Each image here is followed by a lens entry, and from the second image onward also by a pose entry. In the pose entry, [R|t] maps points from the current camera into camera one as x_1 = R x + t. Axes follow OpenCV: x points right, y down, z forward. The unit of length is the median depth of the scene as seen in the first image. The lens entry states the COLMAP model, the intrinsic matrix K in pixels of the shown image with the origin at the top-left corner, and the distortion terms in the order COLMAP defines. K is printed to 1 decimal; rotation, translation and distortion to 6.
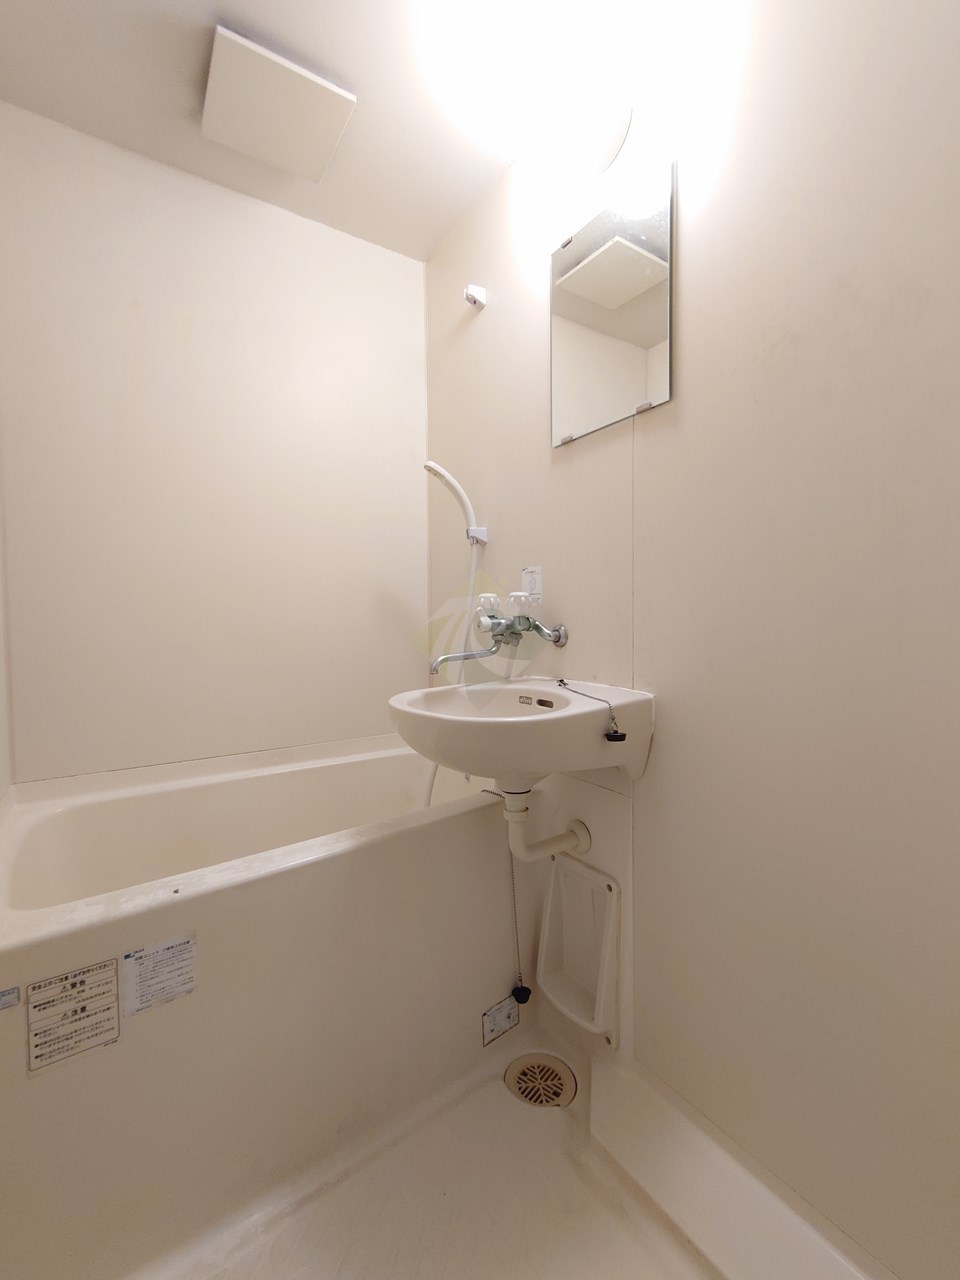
lens RADIAL K [[548.2, 0, 480.1], [0, 548.2, 638.7], [0, 0, 1]] dist [-0.003241, 0.000480]
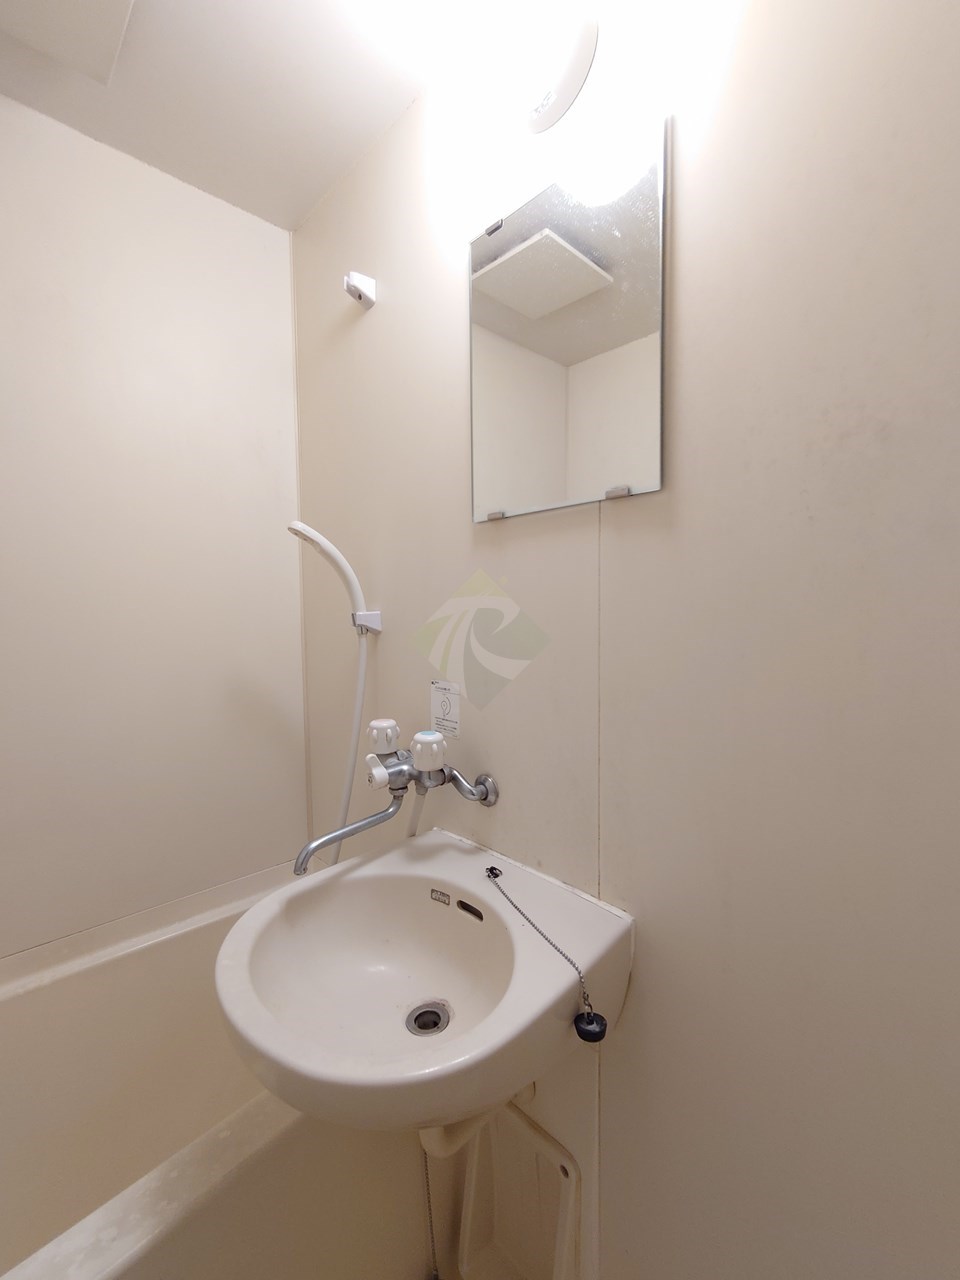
lens RADIAL K [[548.2, 0, 481.5], [0, 548.2, 637.1], [0, 0, 1]] dist [-0.003241, 0.000480]
pose [[0.982222, -0.011558, 0.187367, 0.008516], [0.008613, 0.999826, 0.016527, -0.213255], [-0.187526, -0.014619, 0.982151, 0.309246]]
